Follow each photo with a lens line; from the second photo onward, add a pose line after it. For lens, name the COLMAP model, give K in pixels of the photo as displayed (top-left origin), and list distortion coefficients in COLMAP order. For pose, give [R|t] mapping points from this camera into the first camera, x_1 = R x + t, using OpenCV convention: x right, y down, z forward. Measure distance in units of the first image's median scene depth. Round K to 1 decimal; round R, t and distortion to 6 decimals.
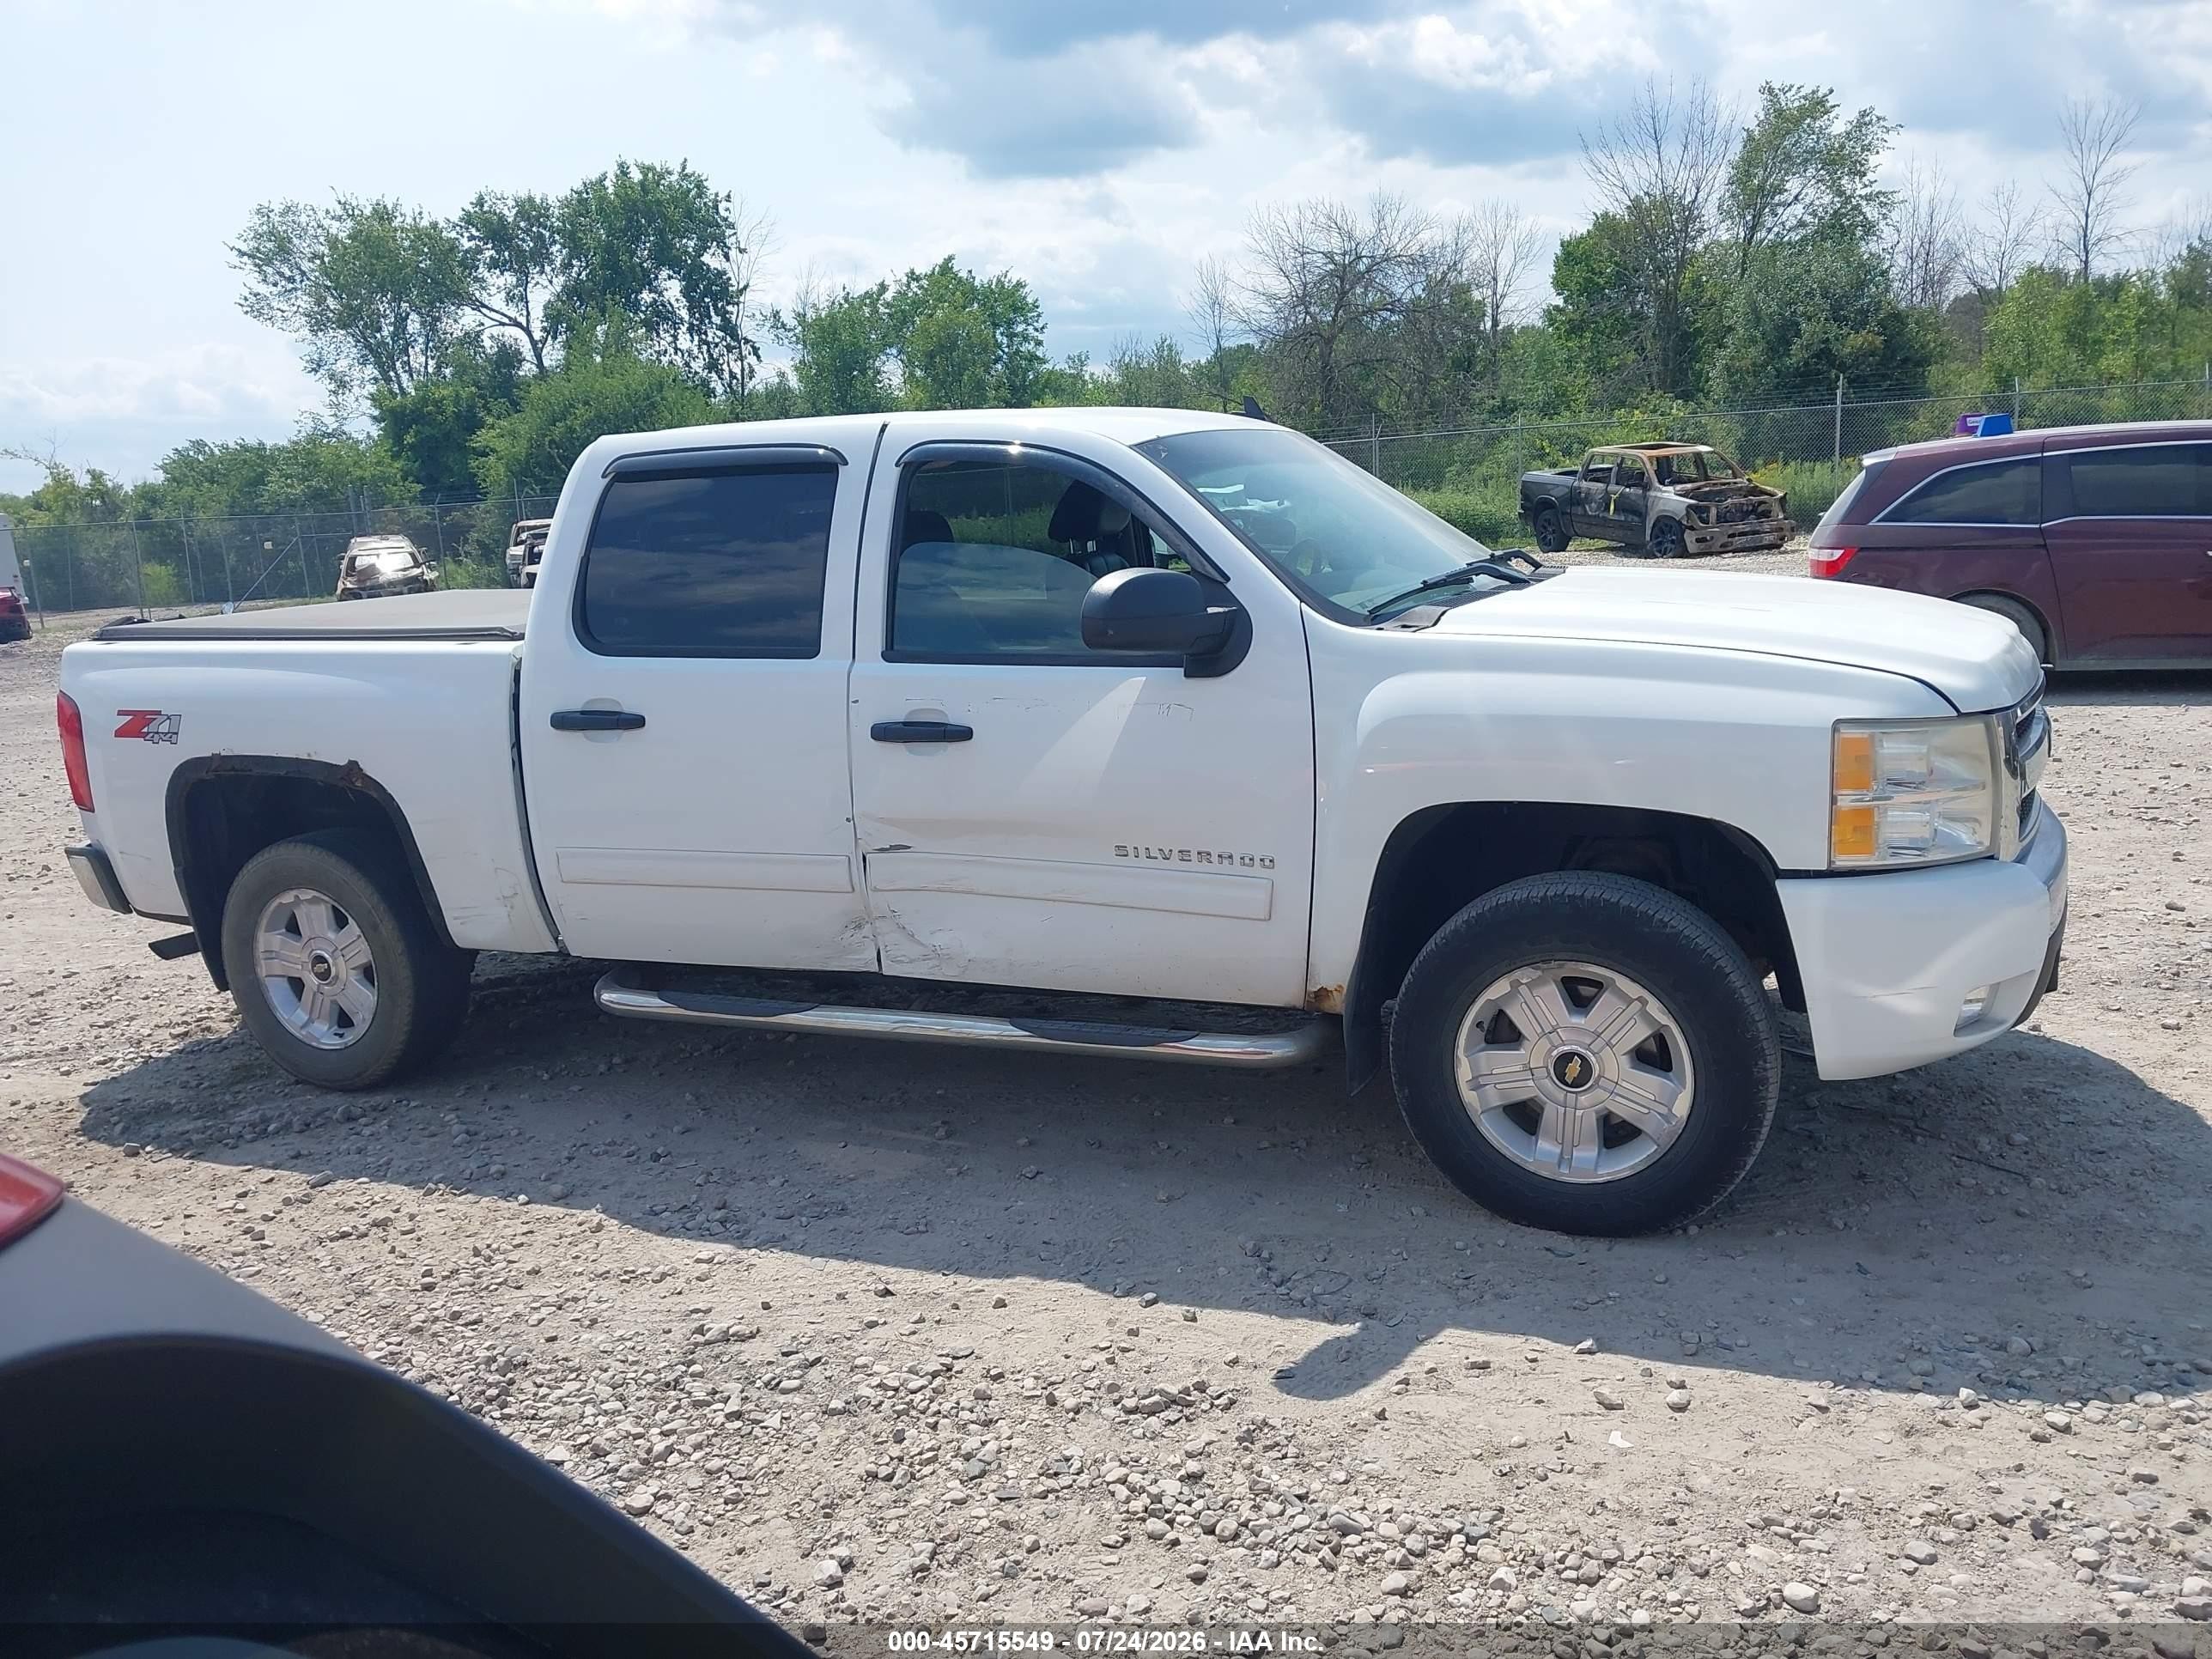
lens RADIAL K [[1622.1, 0, 1184.9], [0, 1622.1, 841.7], [0, 0, 1]] dist [0.031149, -0.035548]
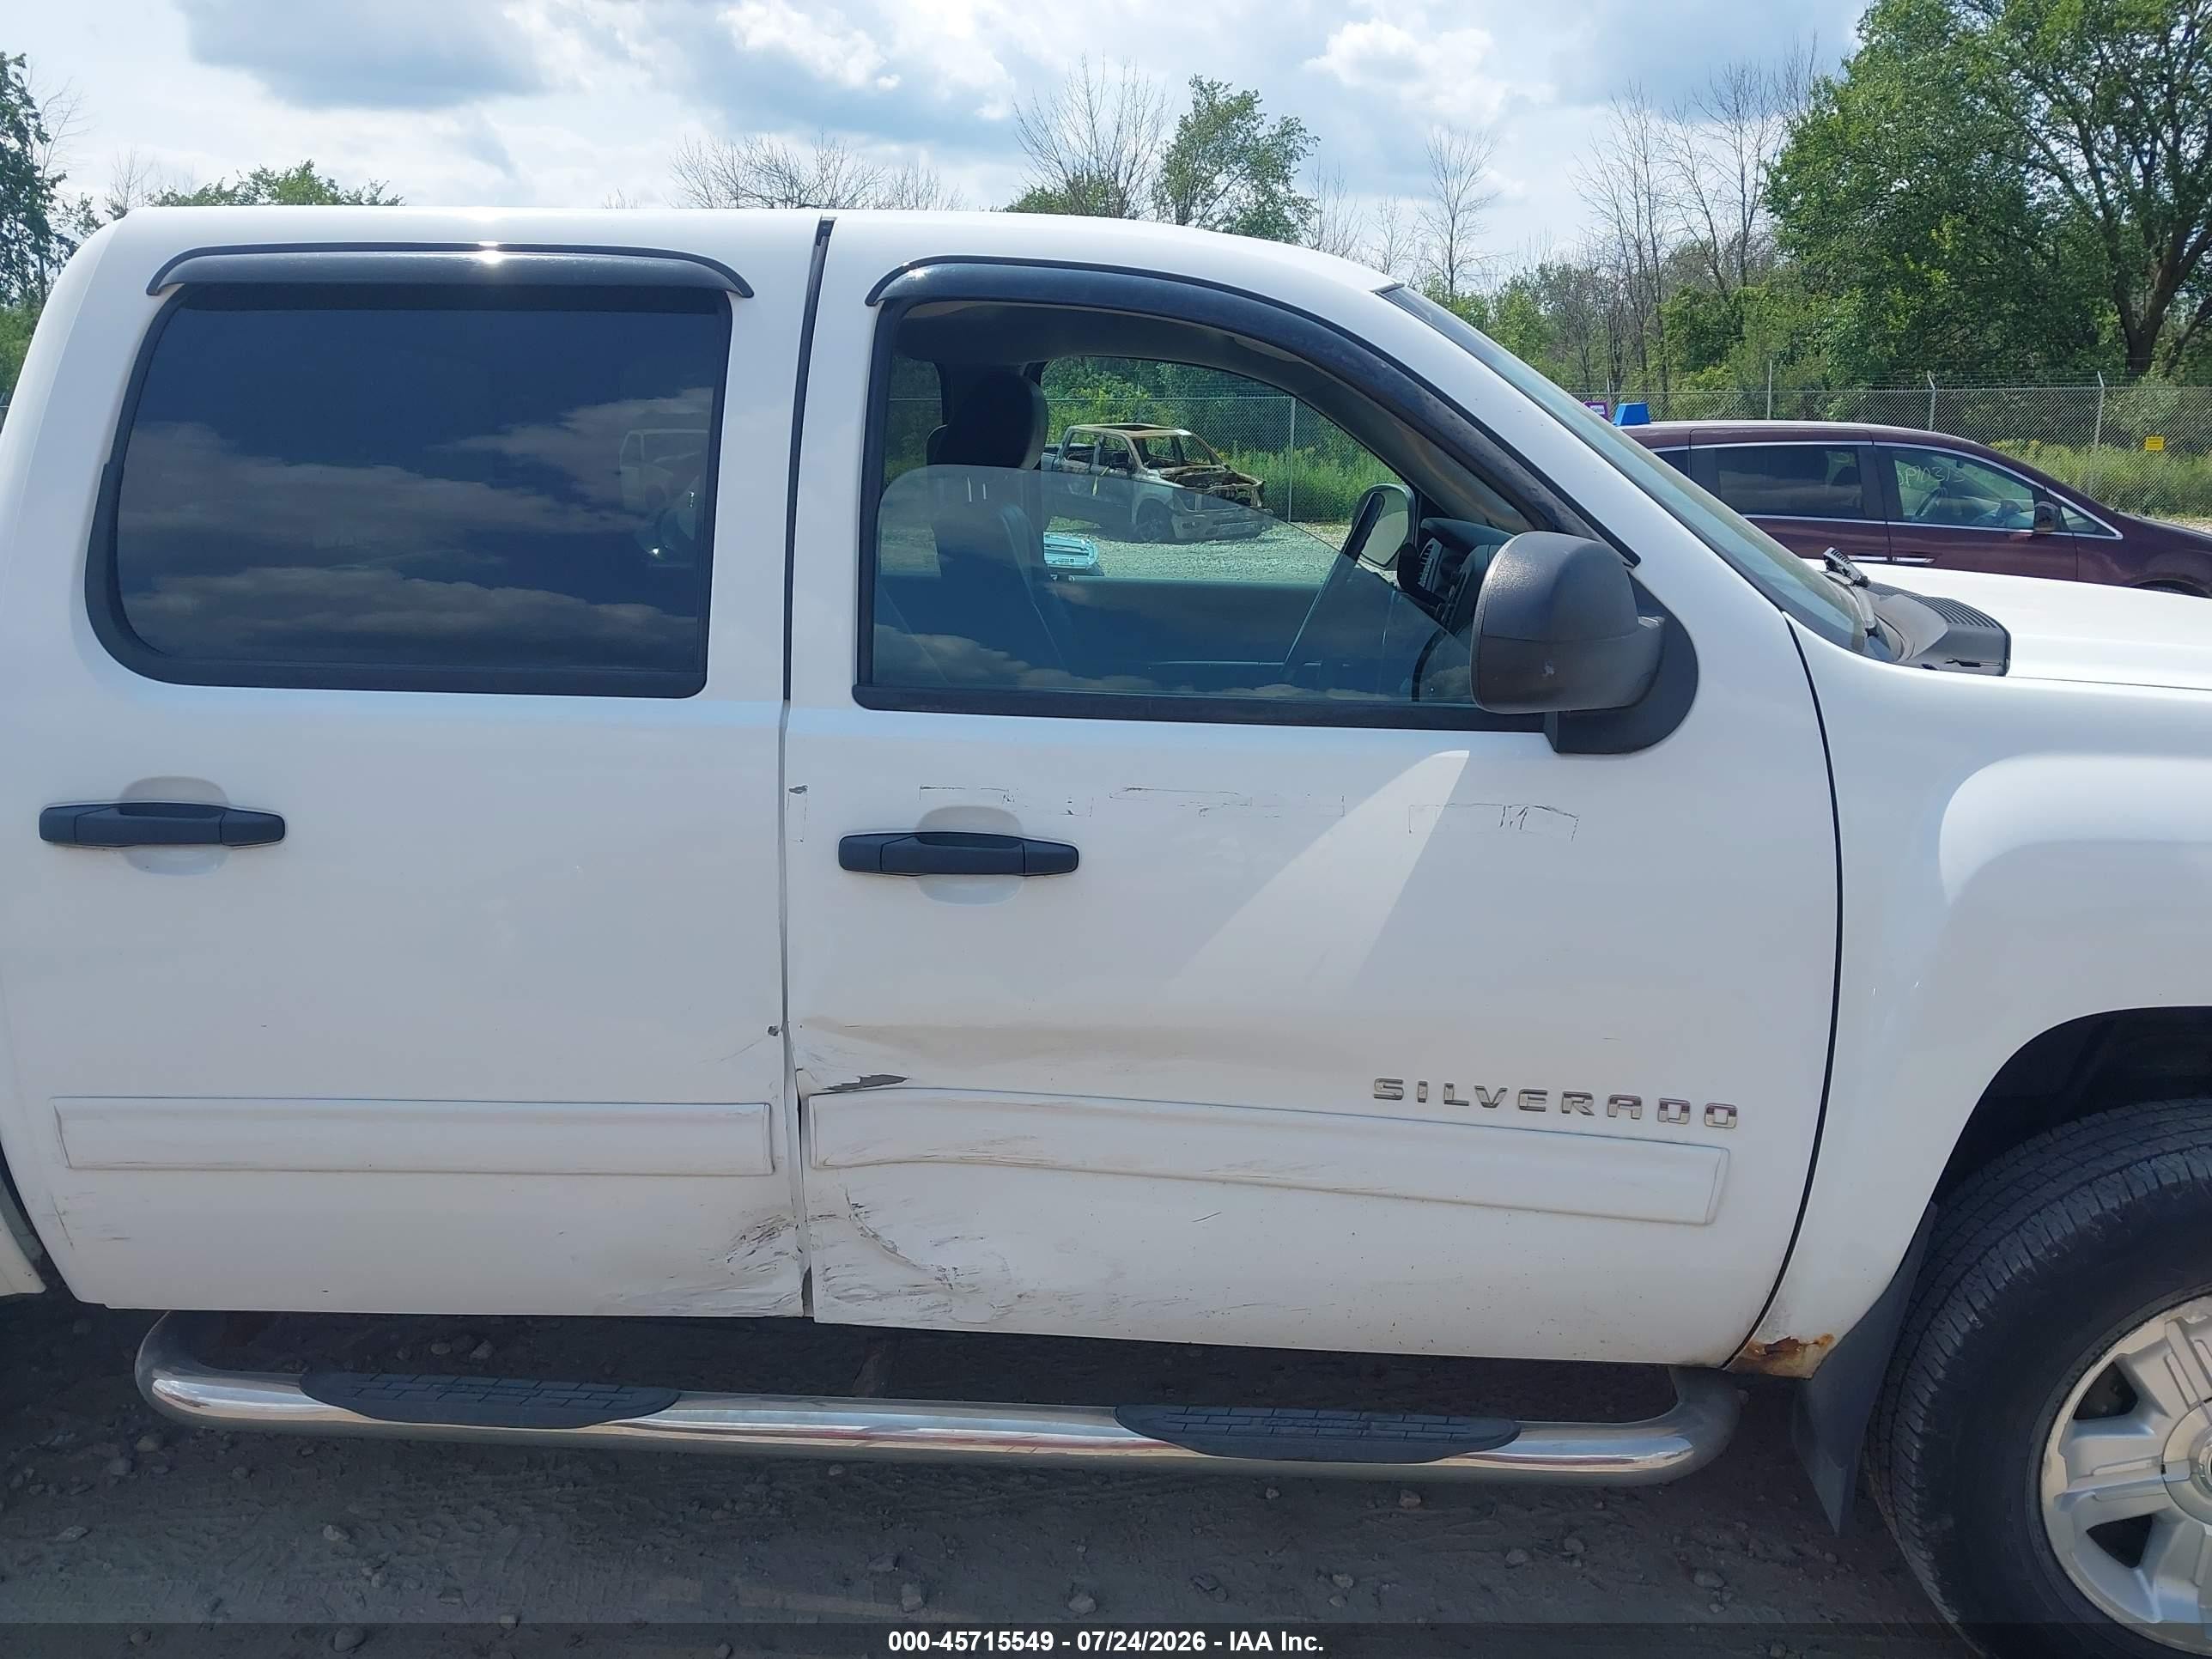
lens RADIAL K [[1668.6, 0, 1109.2], [0, 1668.6, 843.4], [0, 0, 1]] dist [0.013914, -0.004280]
pose [[0.953872, -0.018996, 0.299612, -0.264556], [0.015814, 0.999790, 0.013041, -0.075733], [-0.299797, -0.007701, 0.953972, 0.502445]]
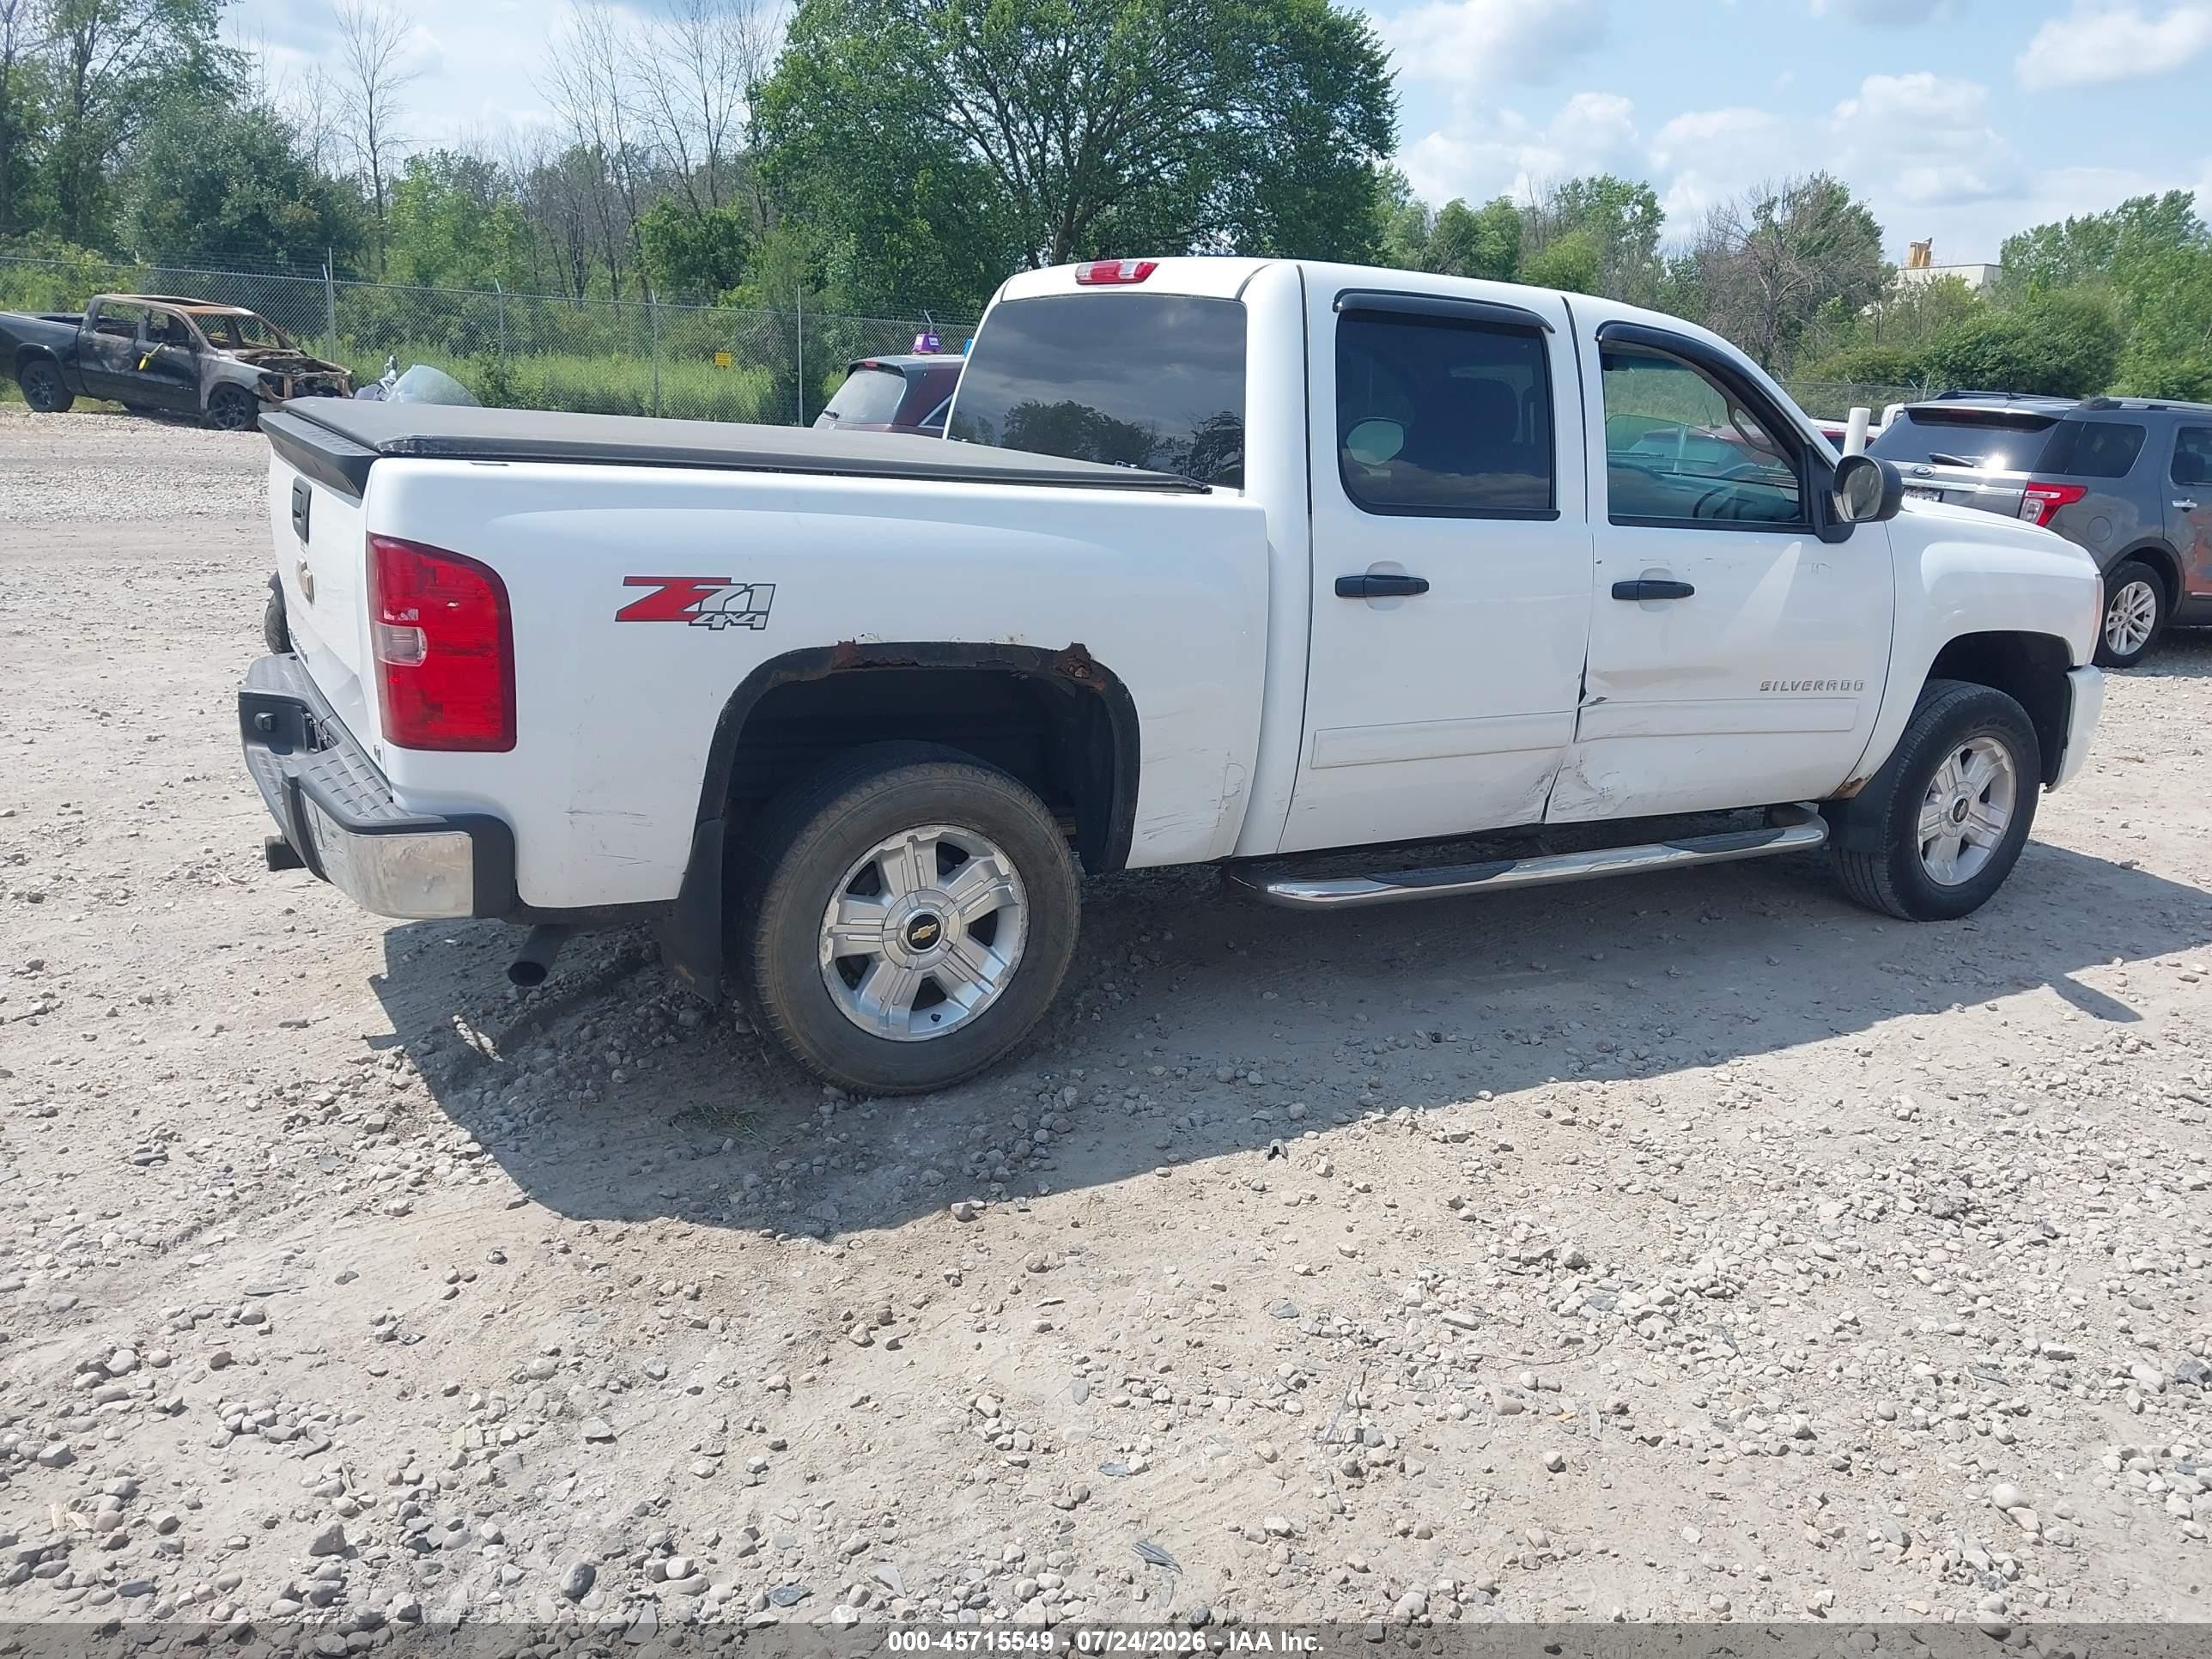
lens RADIAL K [[1645.8, 0, 1027.0], [0, 1645.8, 837.2], [0, 0, 1]] dist [0.011085, -0.004361]
pose [[0.638049, -0.119726, 0.760631, -1.287477], [0.072941, 0.992793, 0.095083, -0.038596], [-0.766534, -0.005187, 0.642183, 0.596275]]
